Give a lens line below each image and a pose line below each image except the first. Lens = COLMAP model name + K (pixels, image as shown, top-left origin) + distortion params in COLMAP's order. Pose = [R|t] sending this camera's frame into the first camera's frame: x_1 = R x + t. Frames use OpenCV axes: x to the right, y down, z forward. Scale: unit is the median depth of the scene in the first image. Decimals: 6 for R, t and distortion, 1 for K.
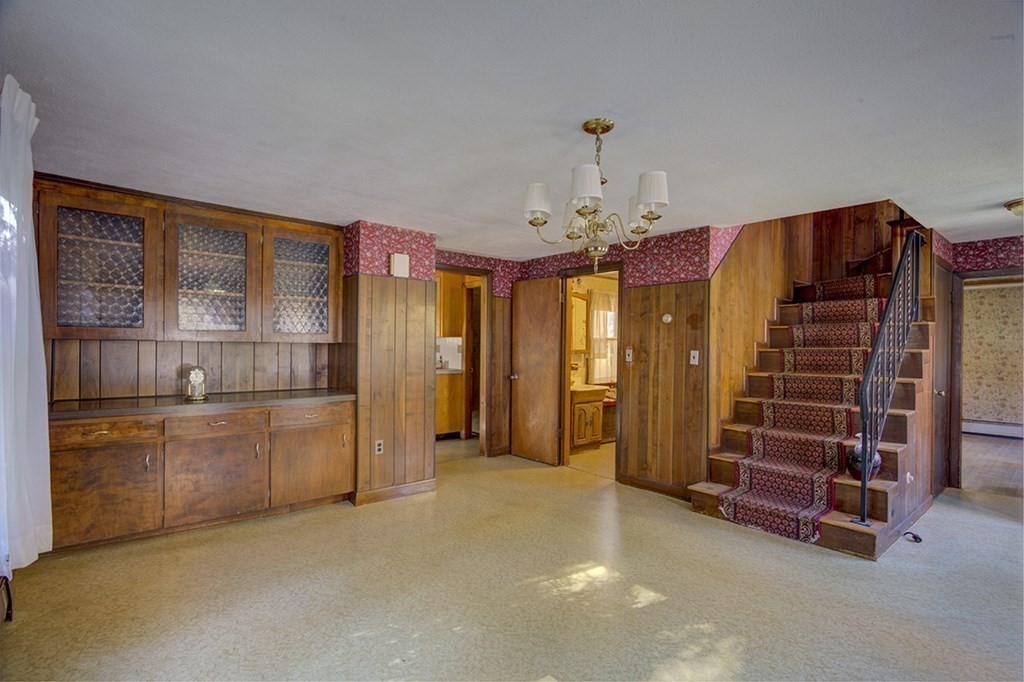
lens RADIAL K [[479.6, 0, 511.9], [0, 479.6, 346.1], [0, 0, 1]] dist [-0.003872, 0.000428]
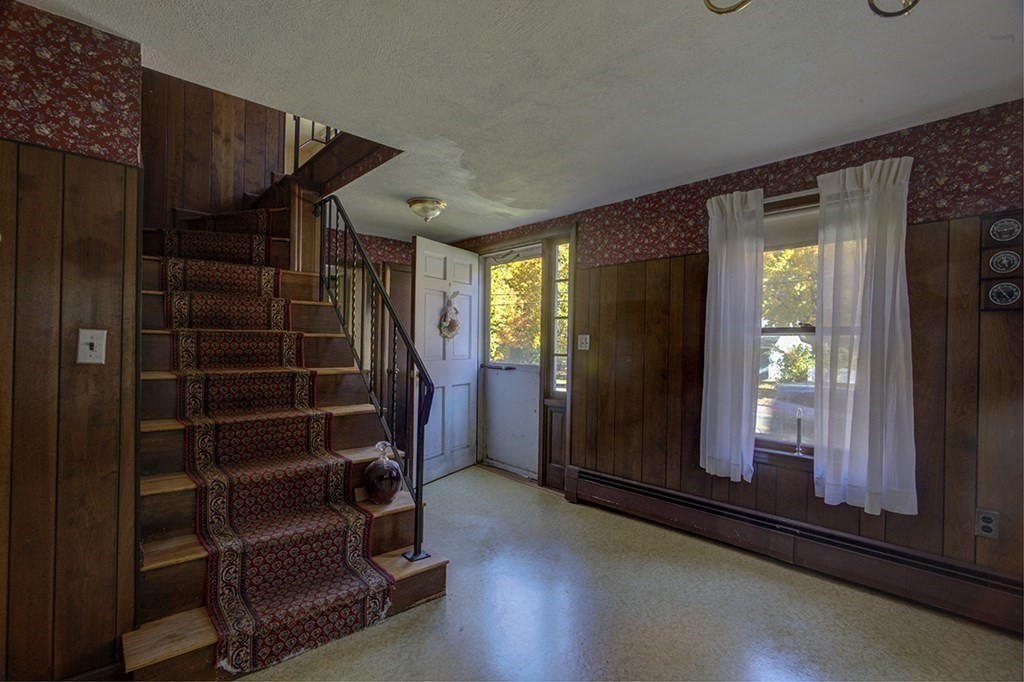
lens RADIAL K [[479.6, 0, 511.7], [0, 479.6, 345.8], [0, 0, 1]] dist [-0.003872, 0.000428]
pose [[-0.035027, -0.011895, 0.999316, -0.038607], [-0.019146, 0.999754, 0.011229, 0.012254], [-0.999203, -0.018740, -0.035246, 0.673212]]
